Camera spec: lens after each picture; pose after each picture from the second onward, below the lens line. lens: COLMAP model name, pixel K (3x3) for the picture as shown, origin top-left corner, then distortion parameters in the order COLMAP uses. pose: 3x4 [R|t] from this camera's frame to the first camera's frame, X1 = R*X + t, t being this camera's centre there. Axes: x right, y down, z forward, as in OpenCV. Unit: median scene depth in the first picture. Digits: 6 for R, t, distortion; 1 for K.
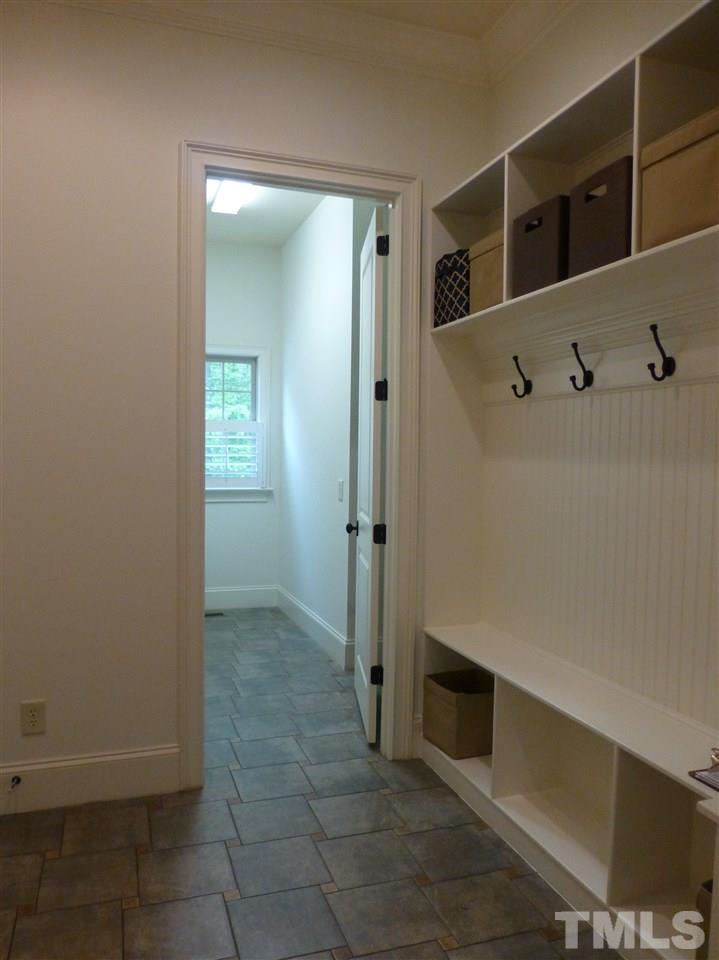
lens RADIAL K [[693.5, 0, 358.6], [0, 693.5, 480.4], [0, 0, 1]] dist [-0.038778, 0.014556]
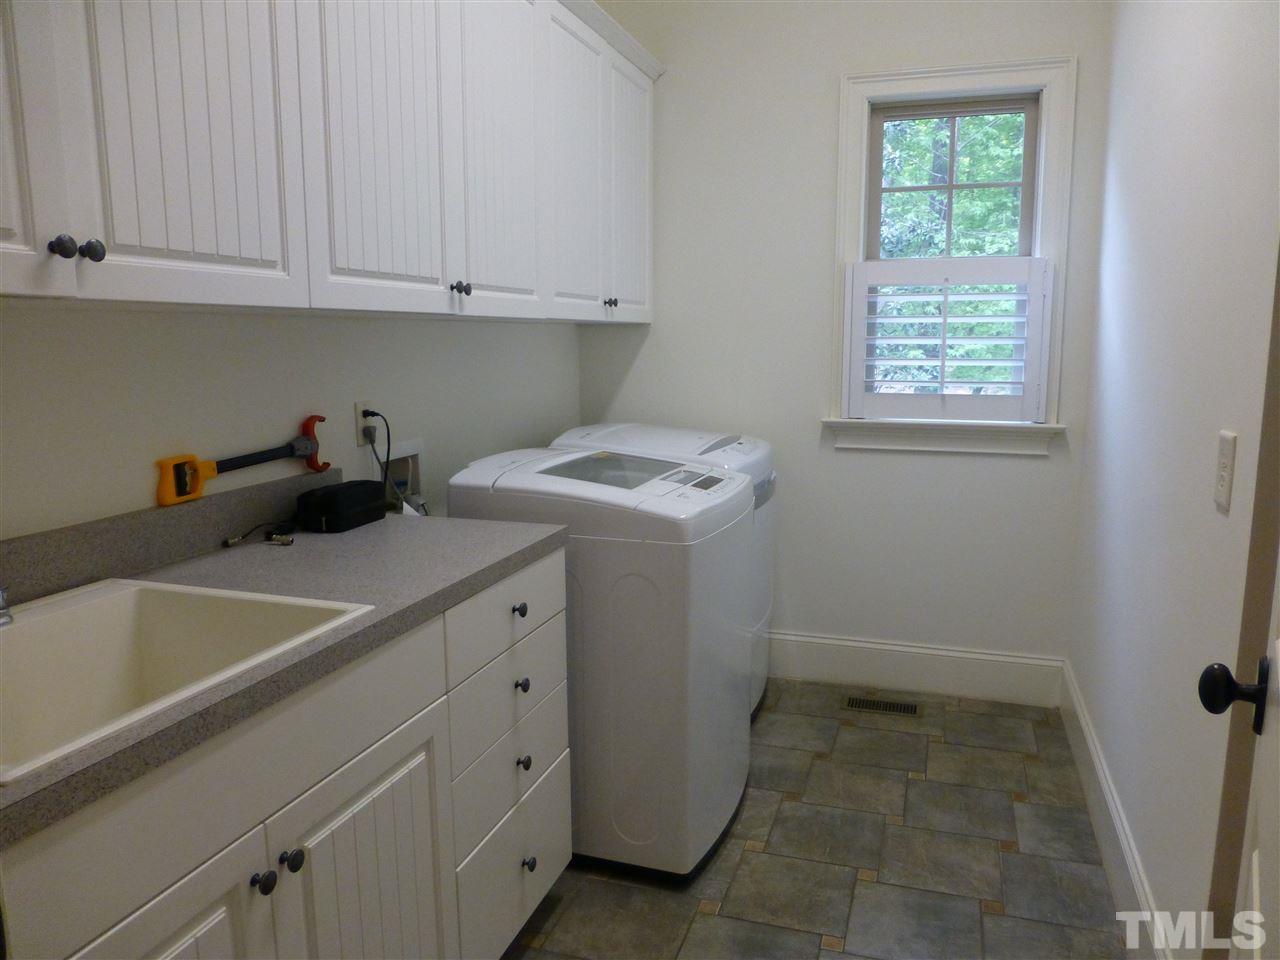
lens RADIAL K [[924.6, 0, 637.4], [0, 924.6, 475.9], [0, 0, 1]] dist [-0.038778, 0.014556]
pose [[0.787381, 0.076208, -0.611738, 0.009037], [-0.009090, 0.993657, 0.112086, -0.018062], [0.616399, -0.082693, 0.783080, 0.479385]]
